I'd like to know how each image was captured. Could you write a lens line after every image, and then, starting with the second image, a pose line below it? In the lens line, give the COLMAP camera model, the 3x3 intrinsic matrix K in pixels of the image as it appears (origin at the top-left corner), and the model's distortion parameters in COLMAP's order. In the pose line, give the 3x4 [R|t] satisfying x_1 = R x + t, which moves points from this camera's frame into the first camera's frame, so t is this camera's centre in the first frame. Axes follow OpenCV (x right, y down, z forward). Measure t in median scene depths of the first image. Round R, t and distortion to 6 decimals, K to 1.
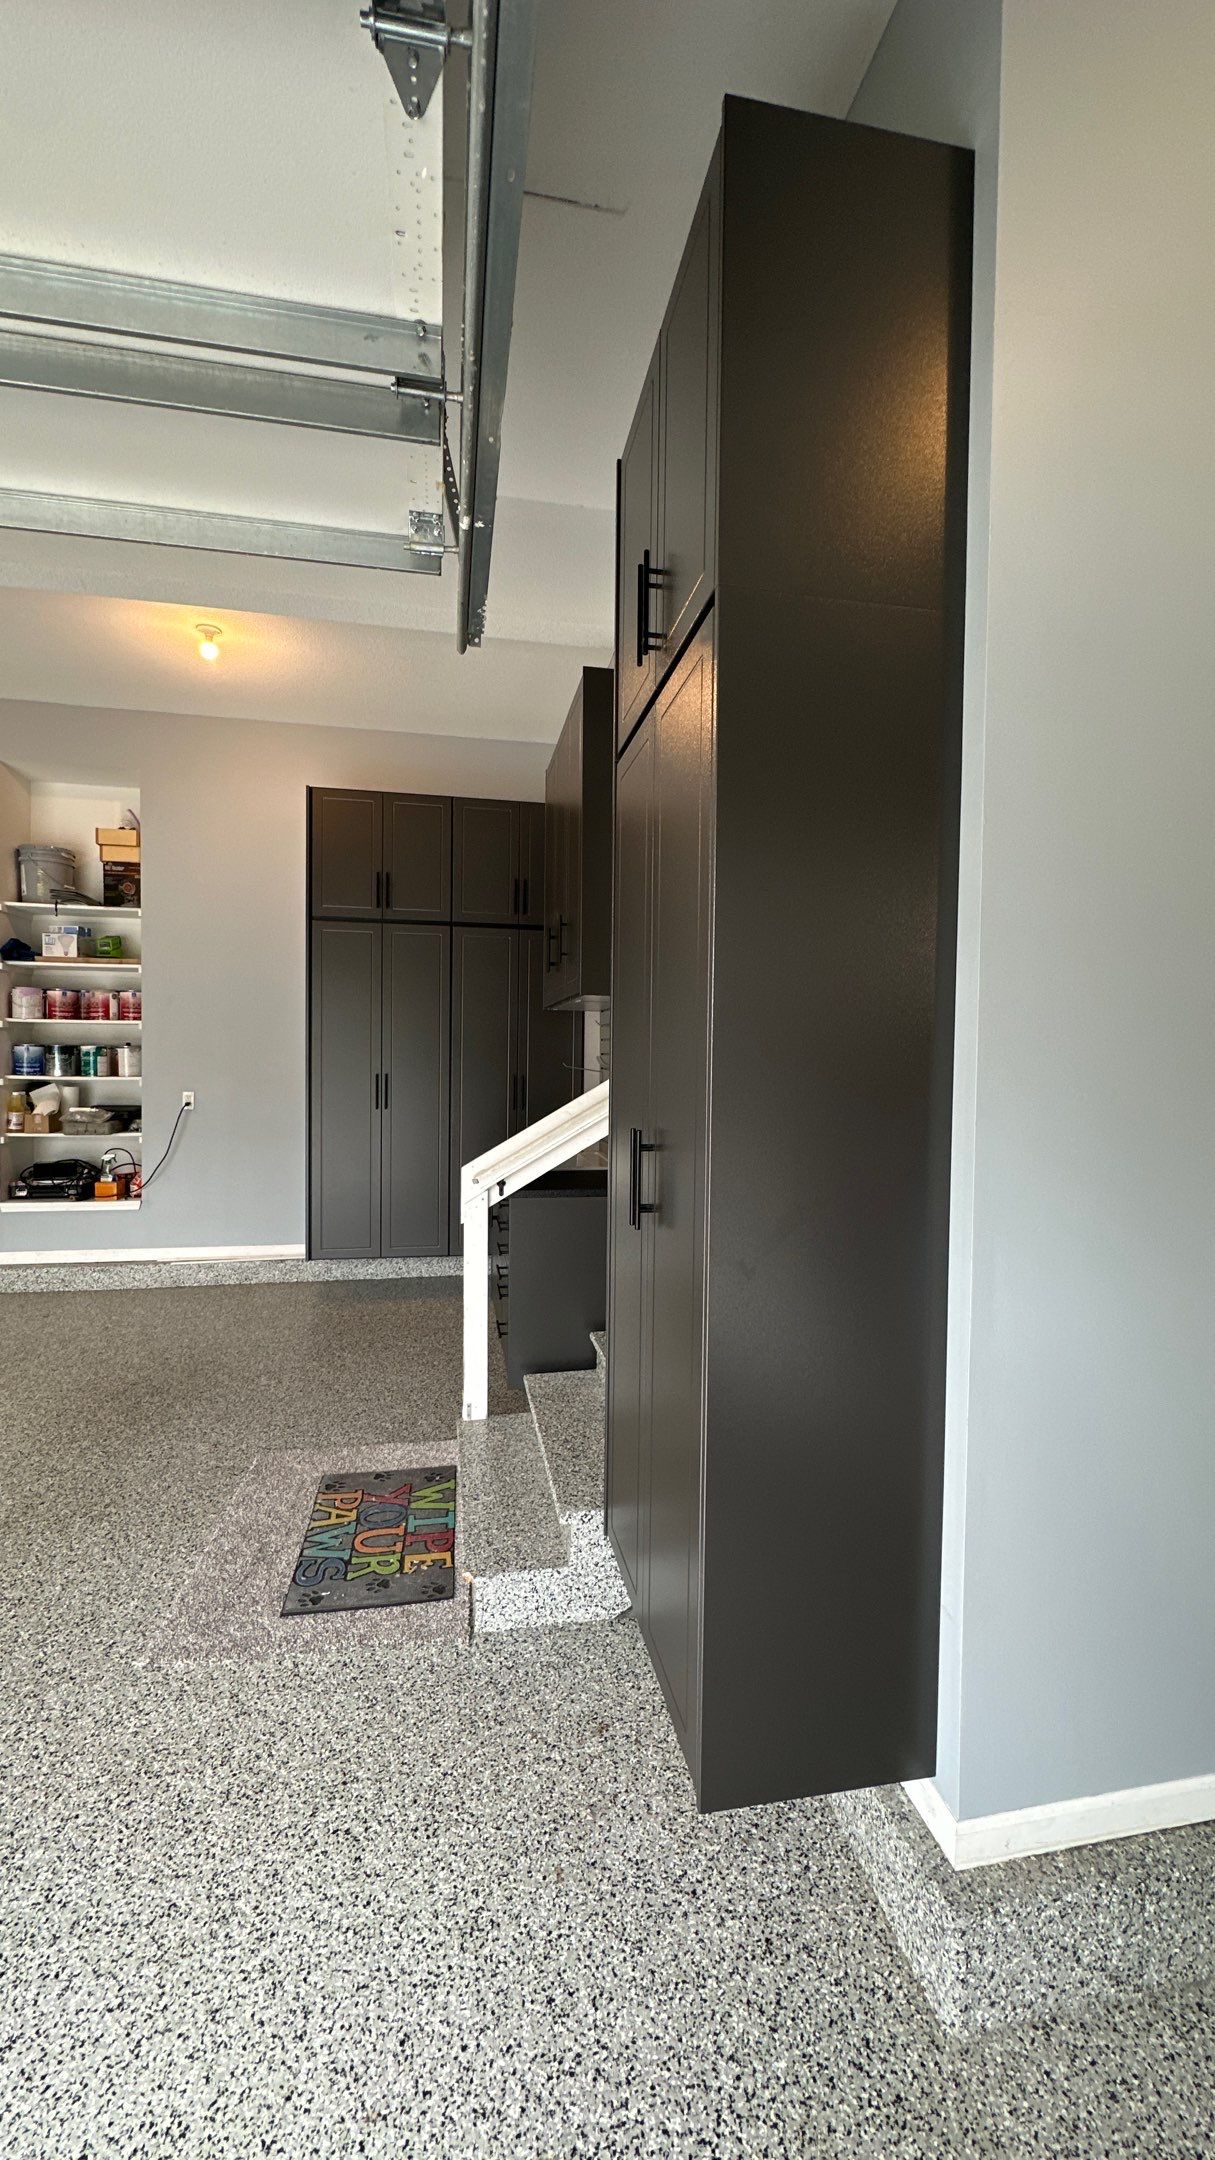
lens RADIAL K [[861.8, 0, 606.8], [0, 861.8, 1082.9], [0, 0, 1]] dist [-0.003658, 0.000212]
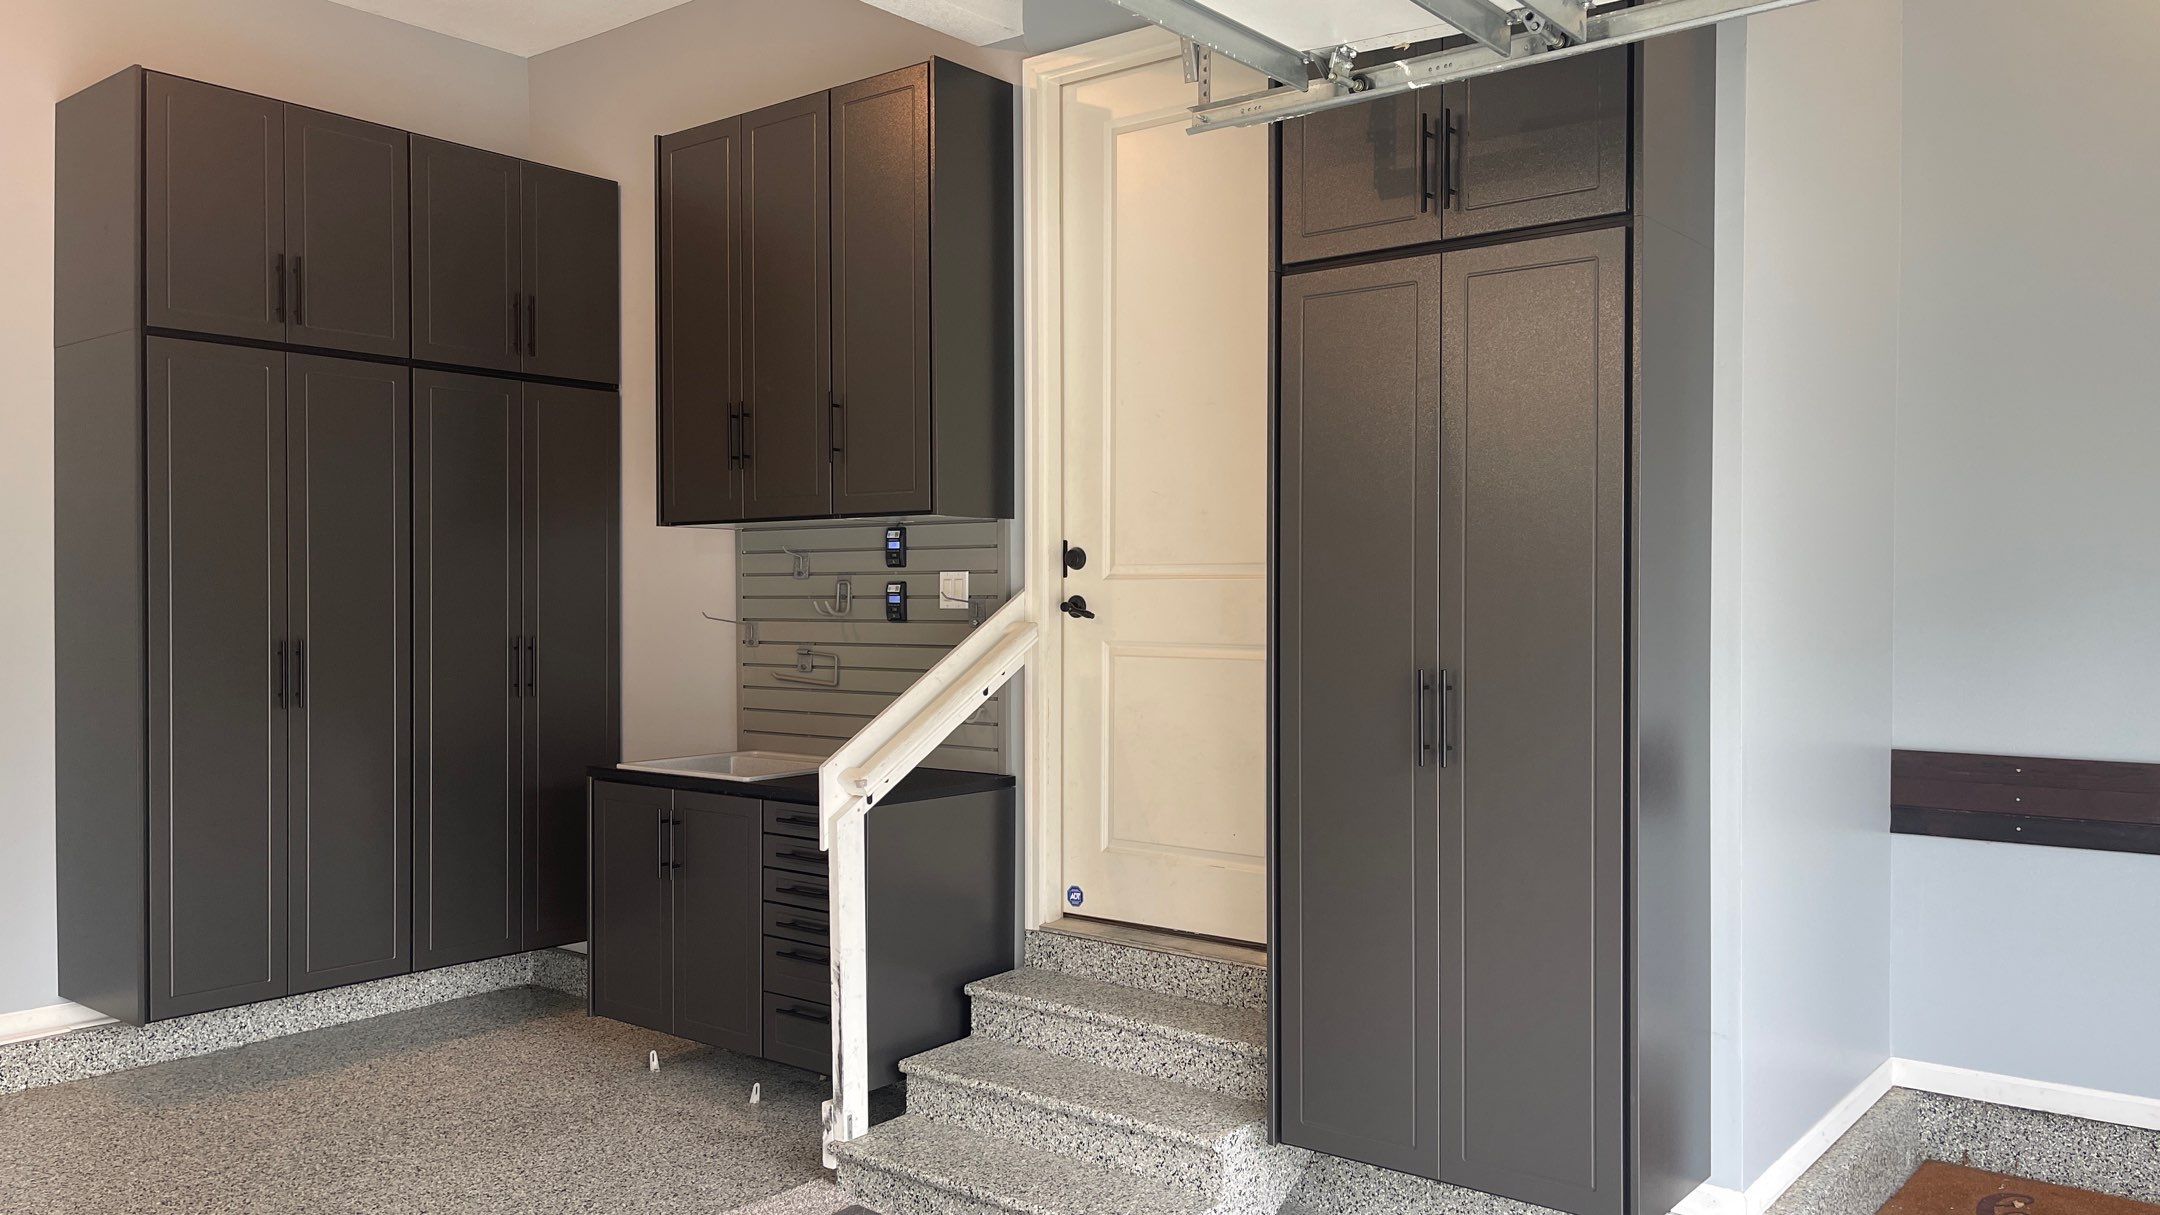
lens RADIAL K [[1628.4, 0, 1083.8], [0, 1628.4, 615.9], [0, 0, 1]] dist [0.063415, -0.084923]
pose [[0.758746, -0.020231, 0.651073, -0.828707], [0.031986, 0.999469, -0.006219, -0.006239], [-0.650601, 0.025544, 0.758990, -0.105085]]
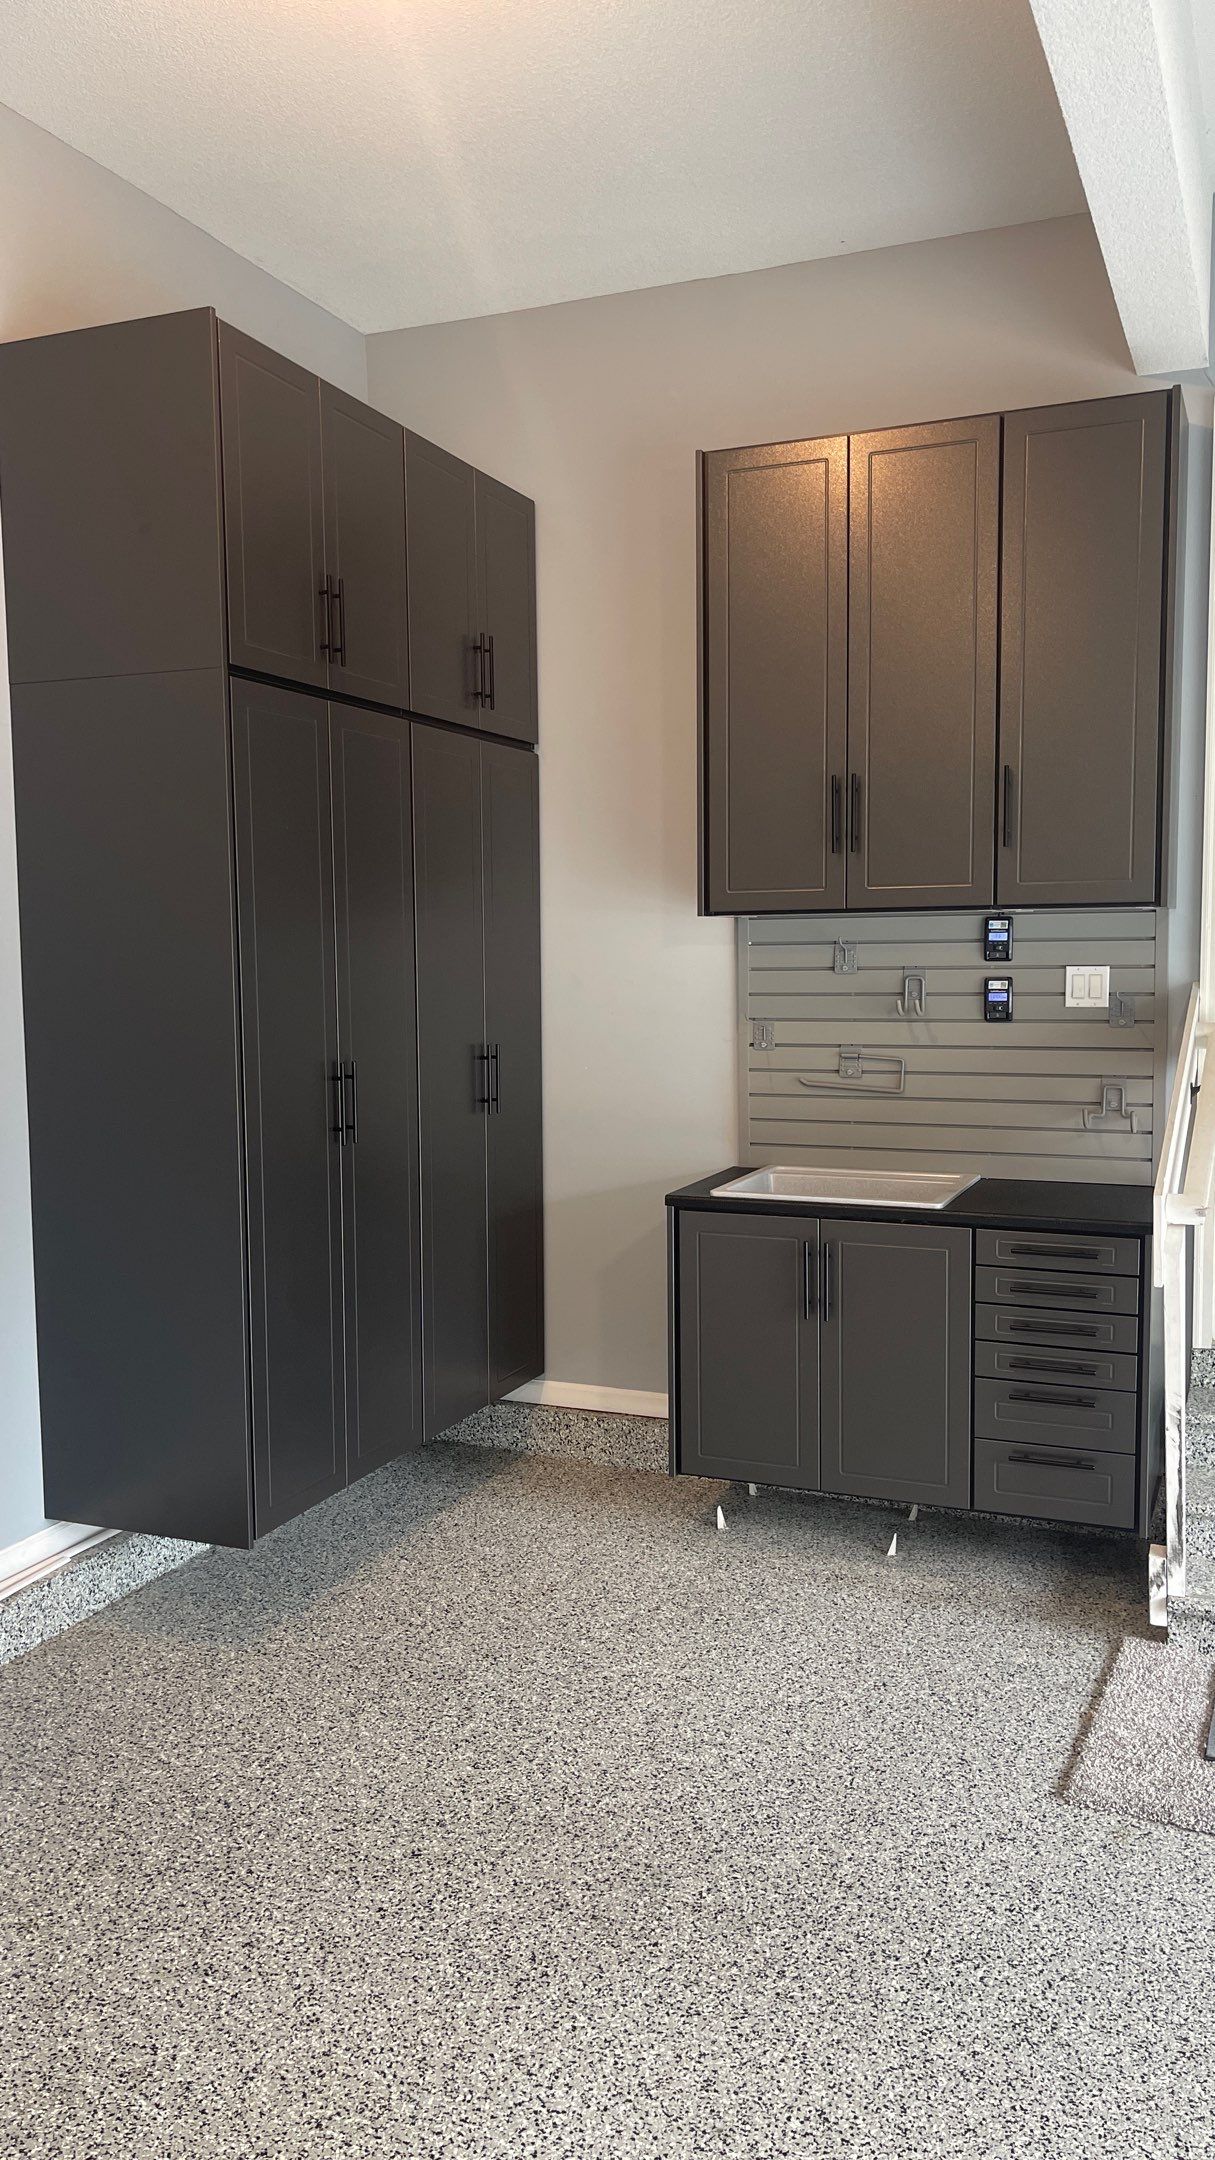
lens RADIAL K [[1628.4, 0, 616.9], [0, 1628.4, 1100.0], [0, 0, 1]] dist [0.063415, -0.084923]
pose [[0.545331, -0.098253, 0.832442, -1.307148], [0.044974, 0.995106, 0.087989, -0.086159], [-0.837013, -0.010545, 0.547081, 0.678389]]
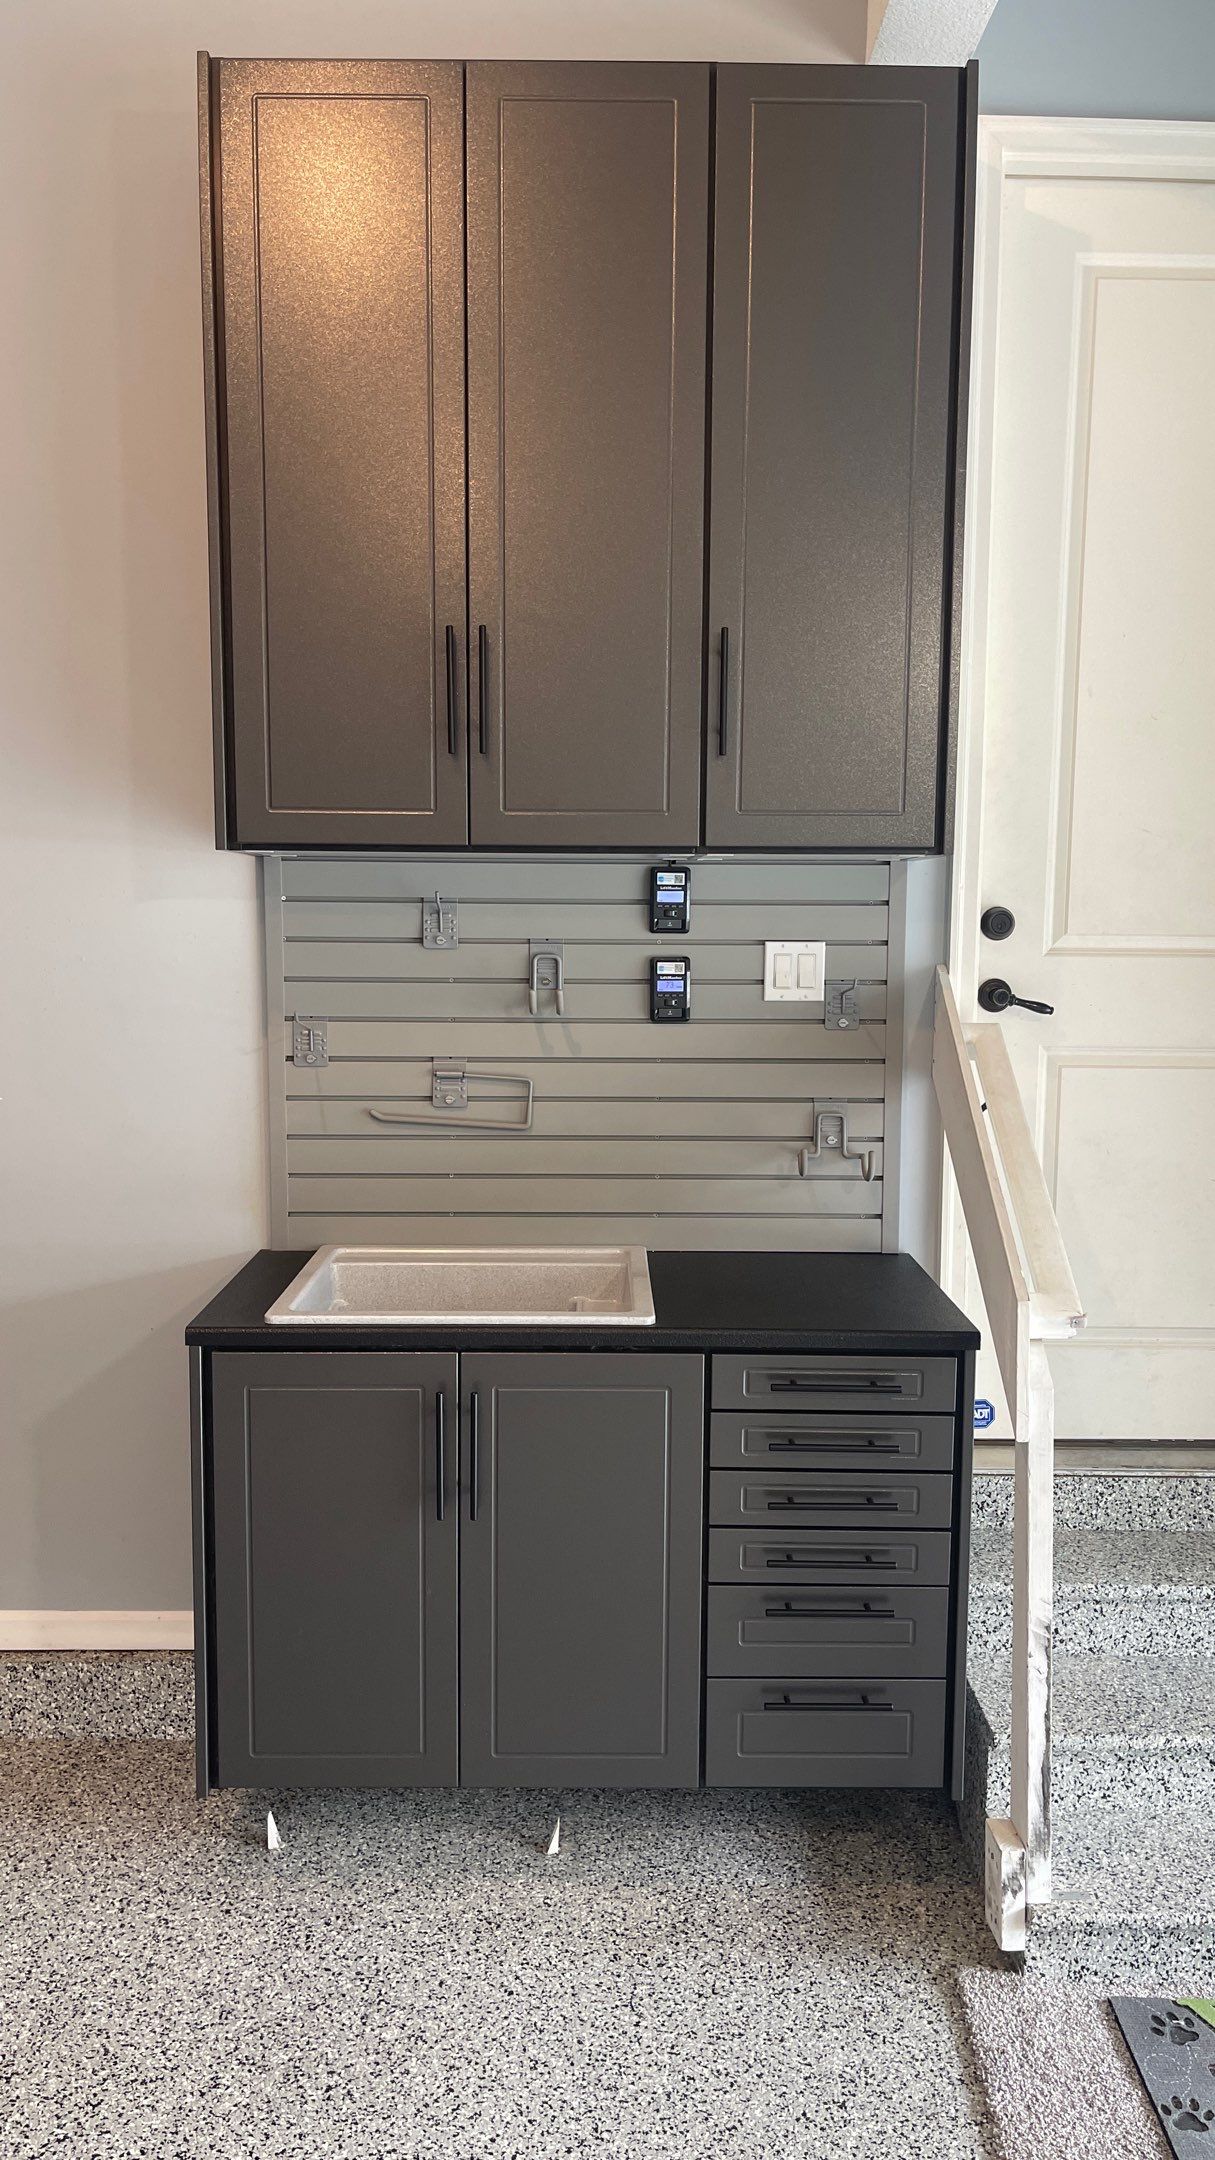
lens RADIAL K [[1628.4, 0, 616.9], [0, 1628.4, 1100.0], [0, 0, 1]] dist [0.063415, -0.084923]
pose [[0.171910, -0.123186, 0.977380, -0.896434], [0.028404, 0.992358, 0.120078, -0.084849], [-0.984703, 0.007119, 0.174095, 1.034689]]
